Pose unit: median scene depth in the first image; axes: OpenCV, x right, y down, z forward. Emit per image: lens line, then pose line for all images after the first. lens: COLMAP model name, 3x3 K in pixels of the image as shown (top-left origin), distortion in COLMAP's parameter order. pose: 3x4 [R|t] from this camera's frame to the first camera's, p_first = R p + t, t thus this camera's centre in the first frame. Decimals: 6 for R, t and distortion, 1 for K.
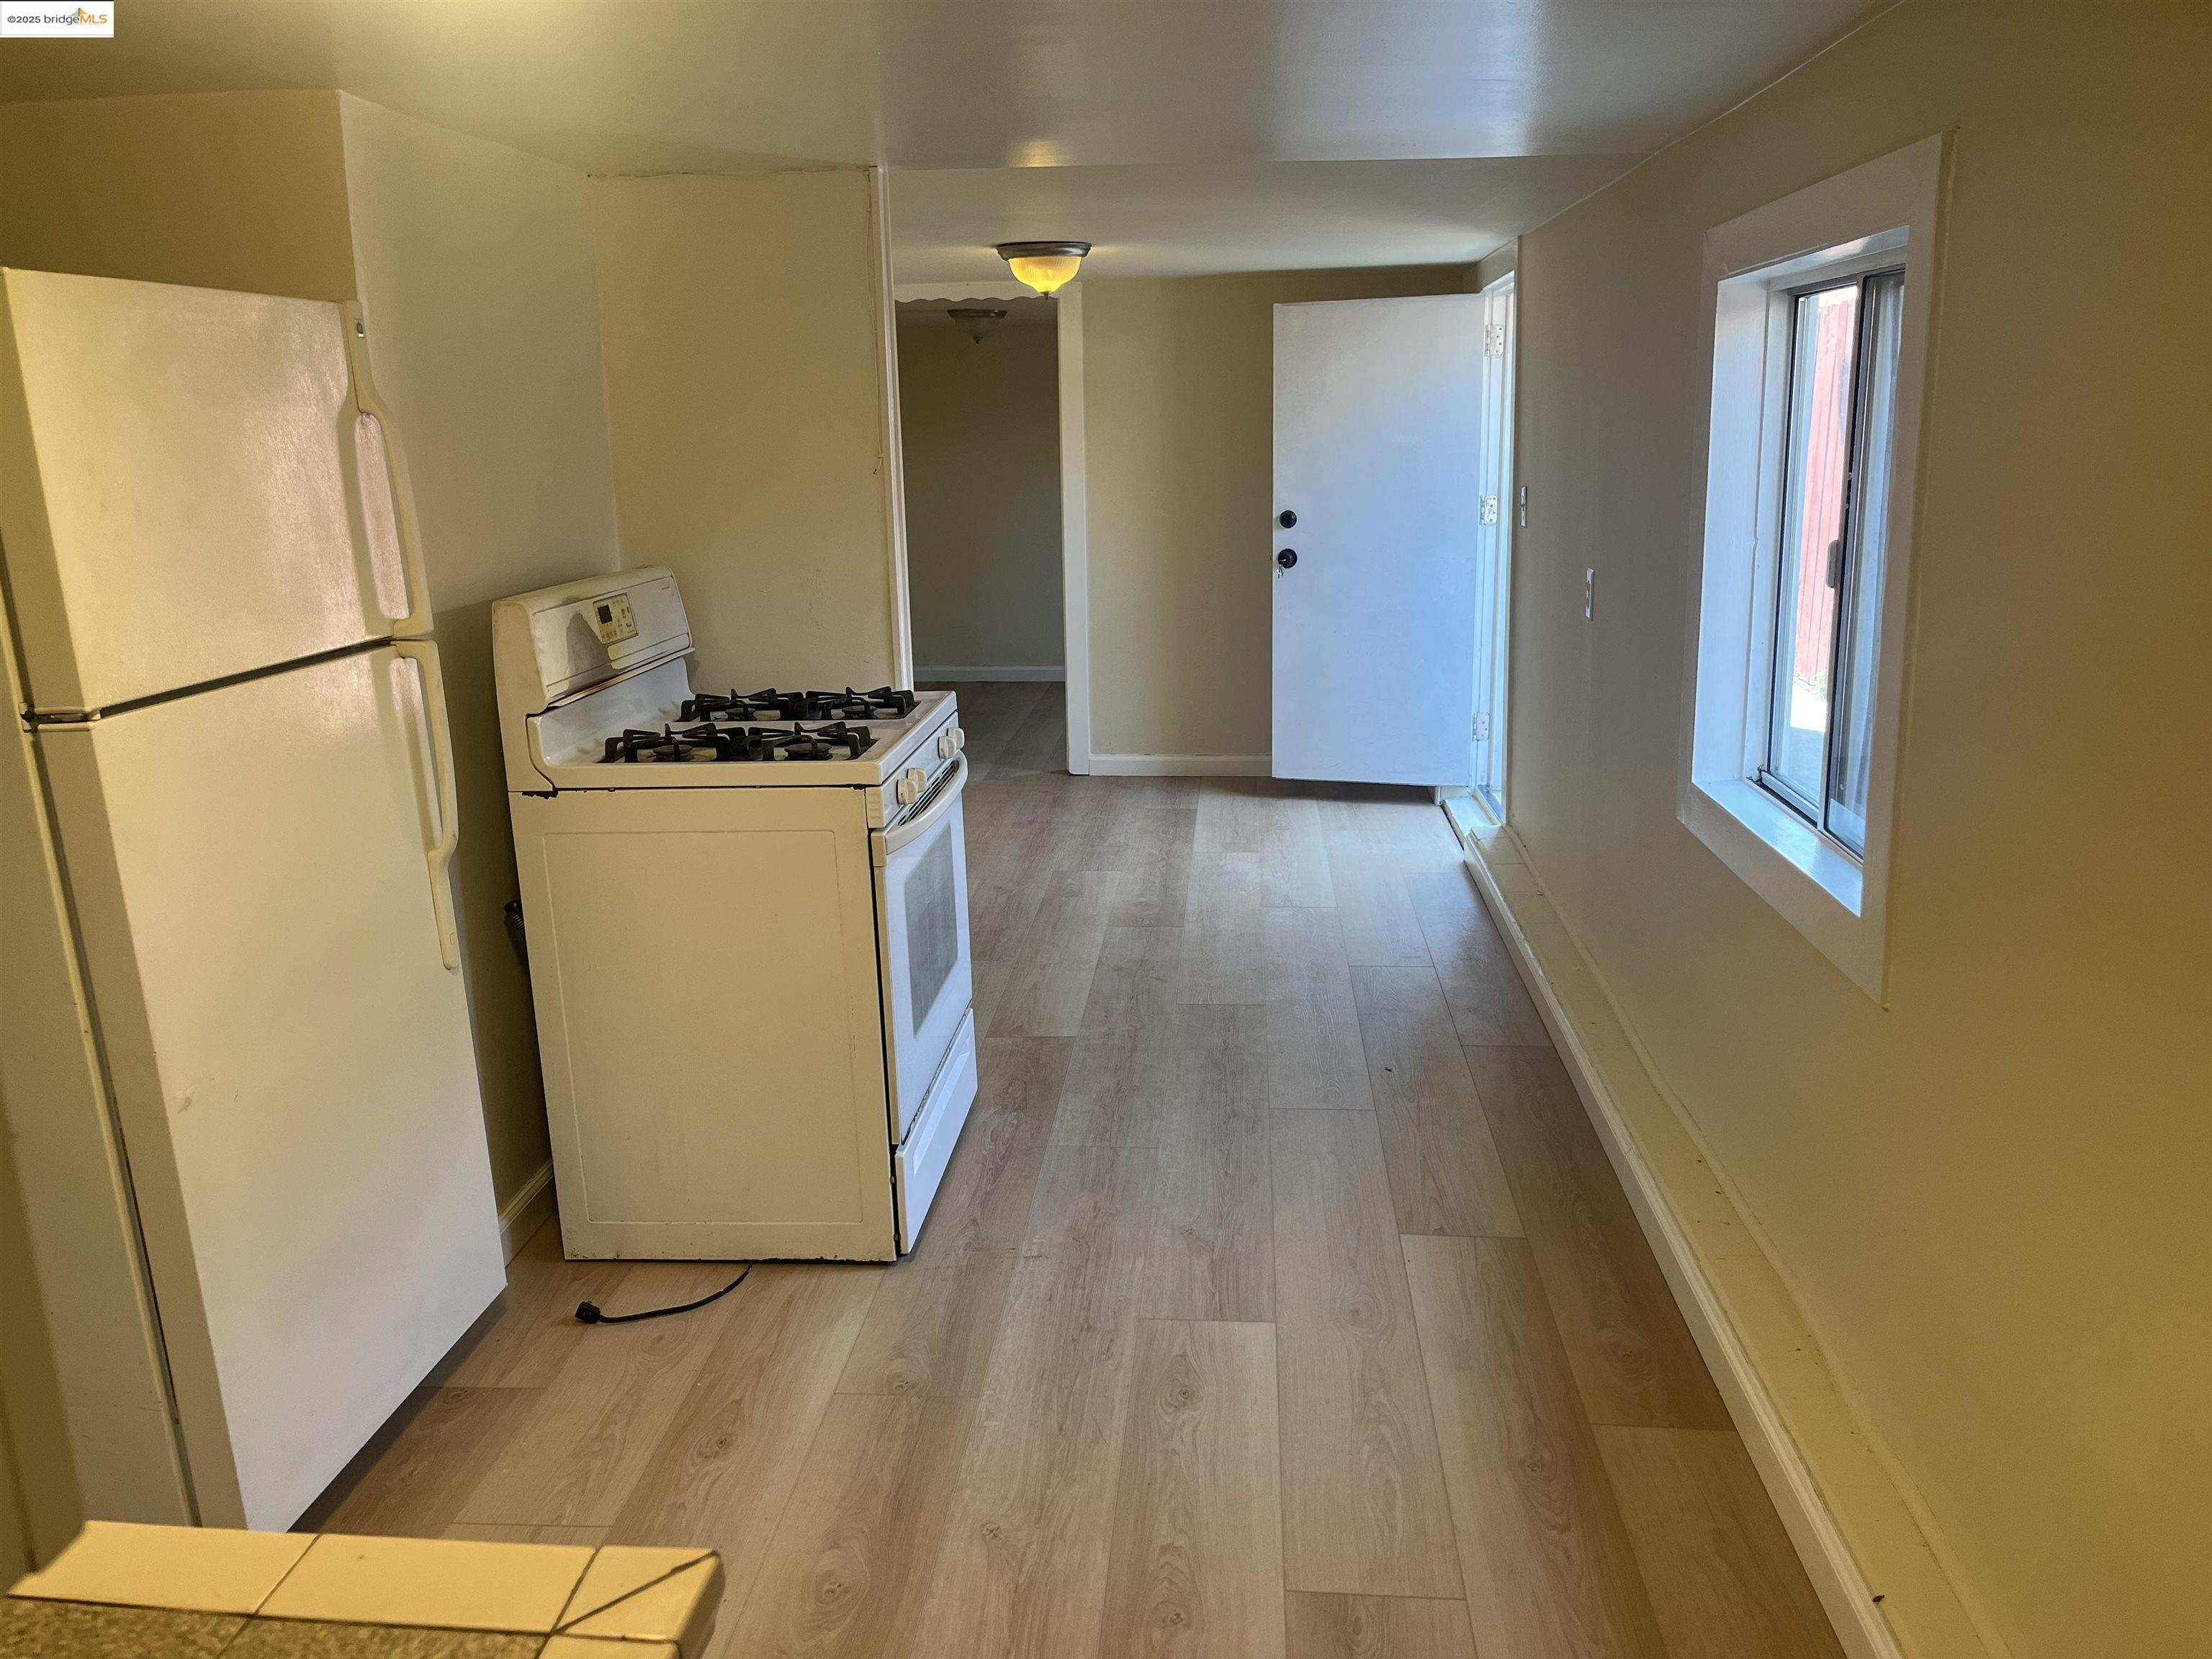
lens RADIAL K [[1674.1, 0, 1107.4], [0, 1674.1, 839.2], [0, 0, 1]] dist [-0.002599, -0.000434]
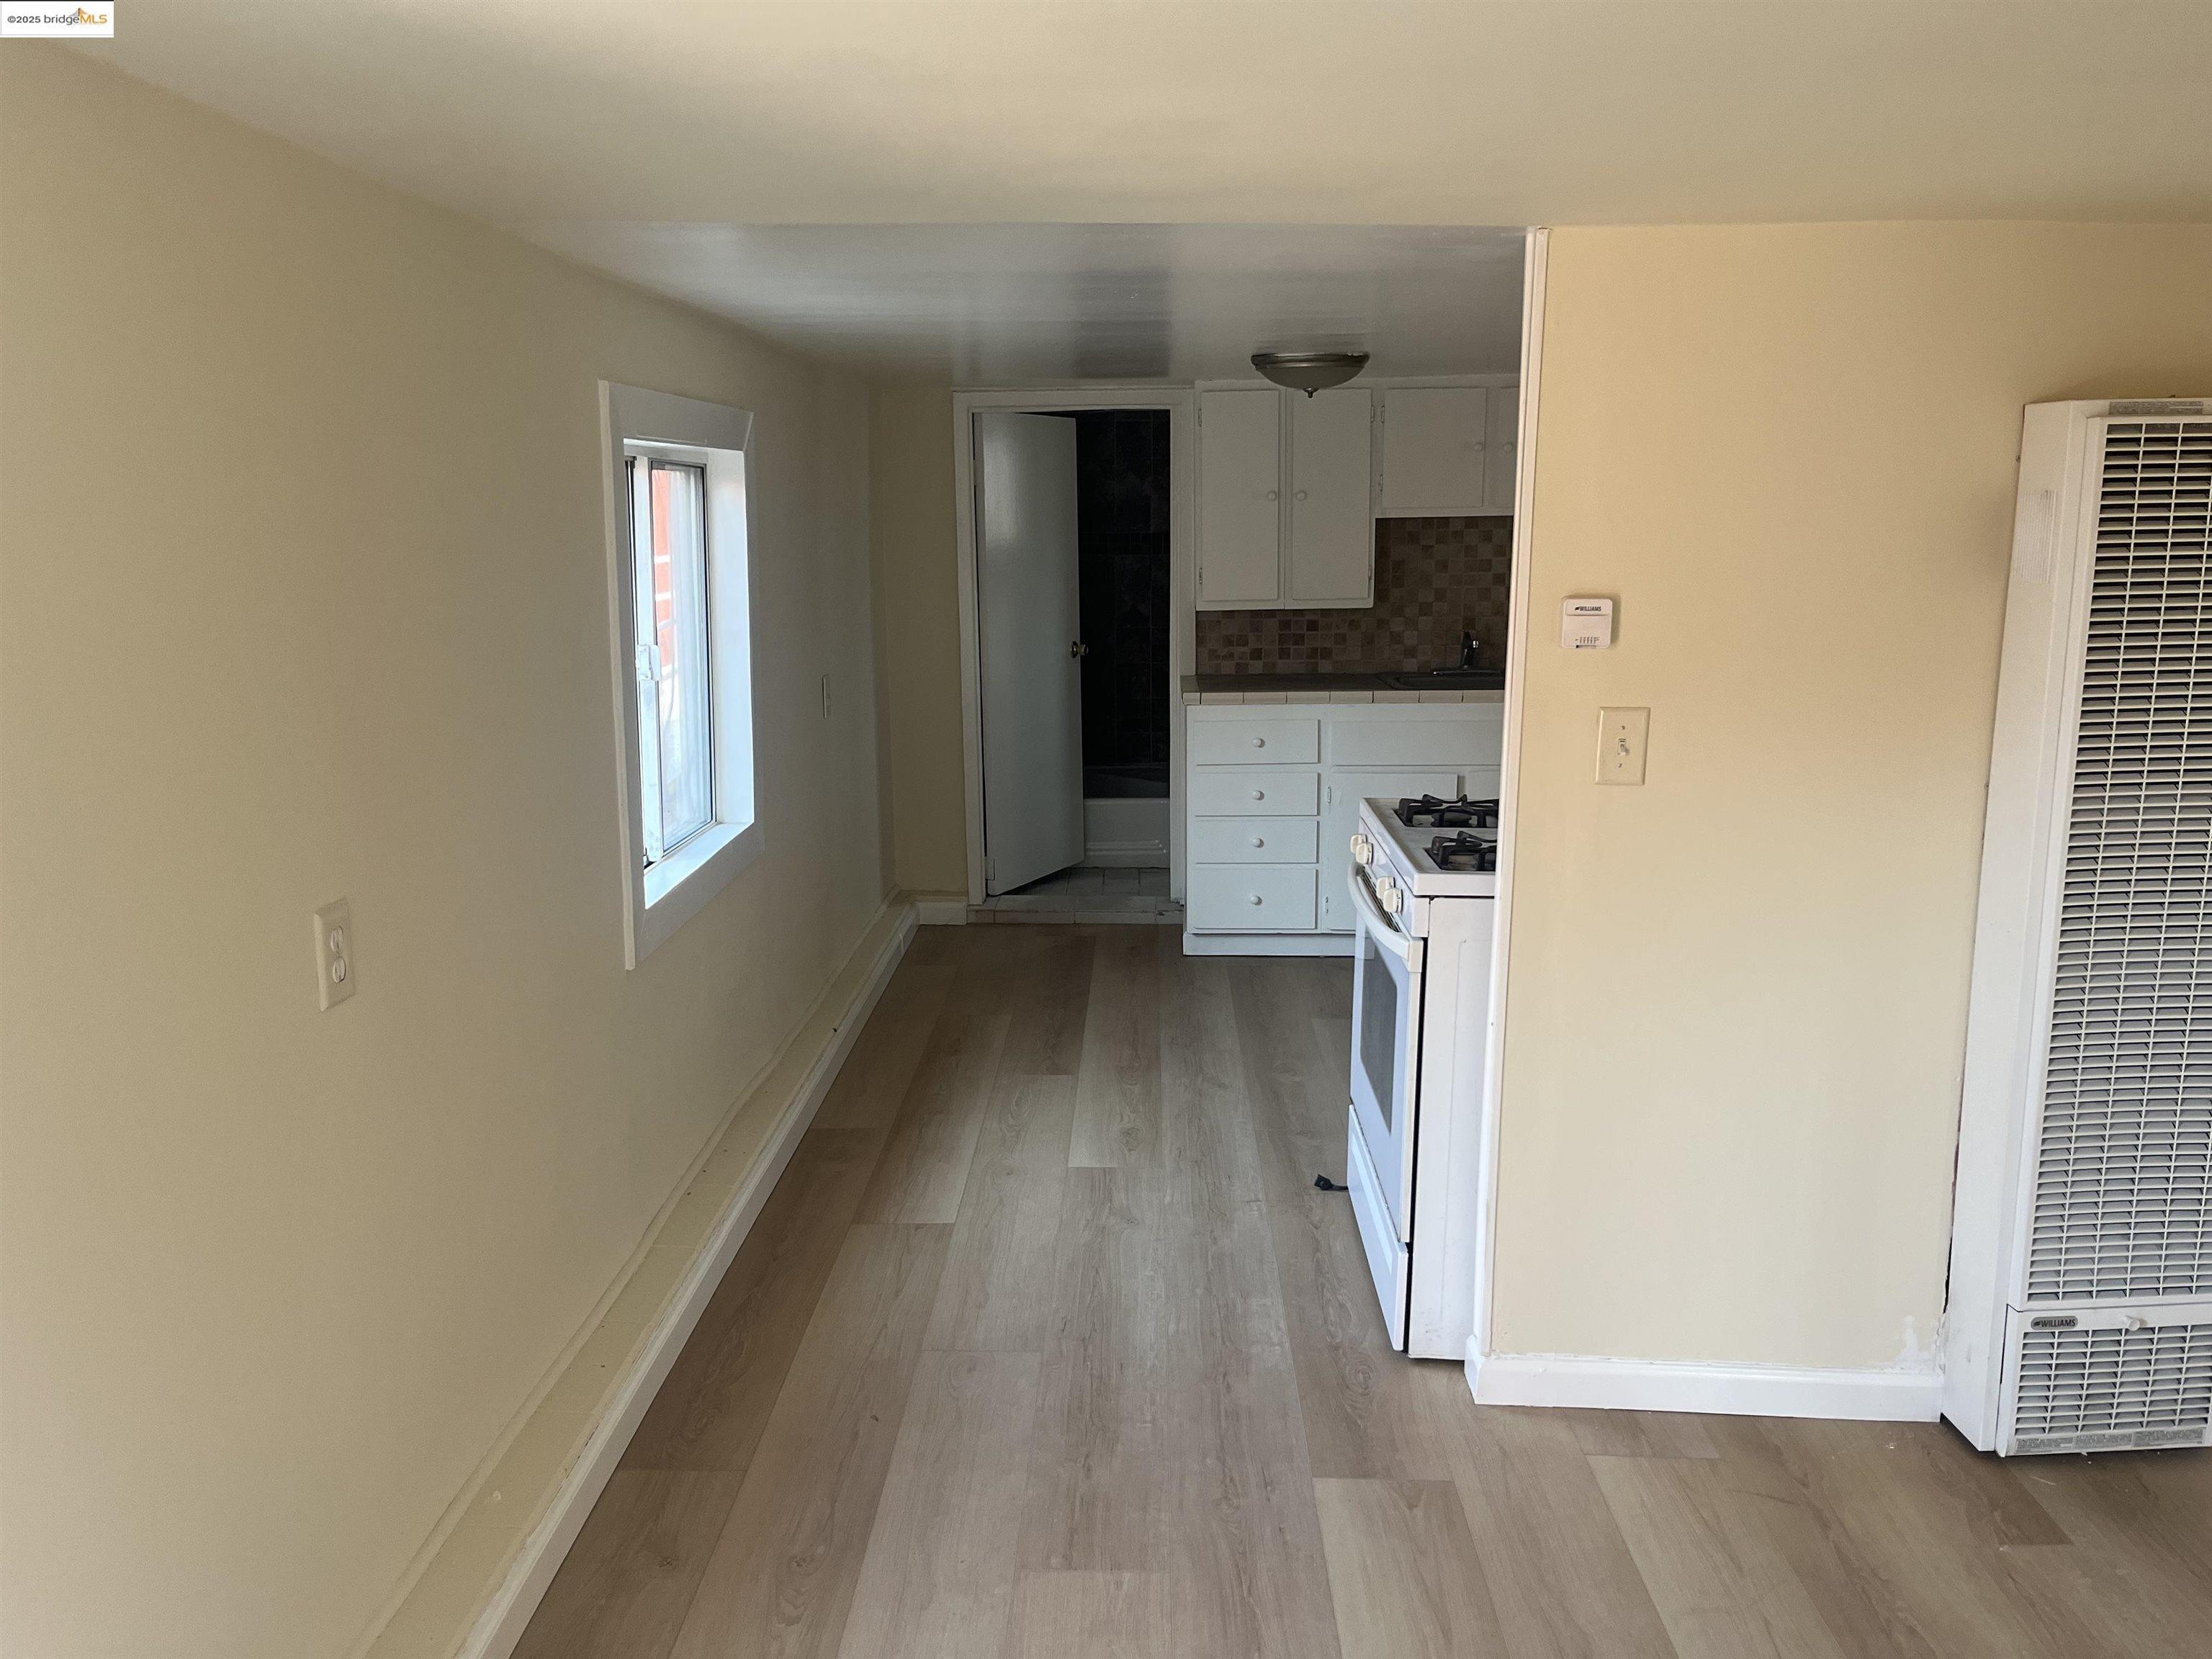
lens RADIAL K [[1674.1, 0, 1107.8], [0, 1674.1, 820.5], [0, 0, 1]] dist [-0.002599, -0.000434]
pose [[-0.997977, 0.040500, -0.049014, 0.109903], [0.016094, 0.906690, 0.421490, -0.518086], [0.061511, 0.419849, -0.905507, 1.932043]]
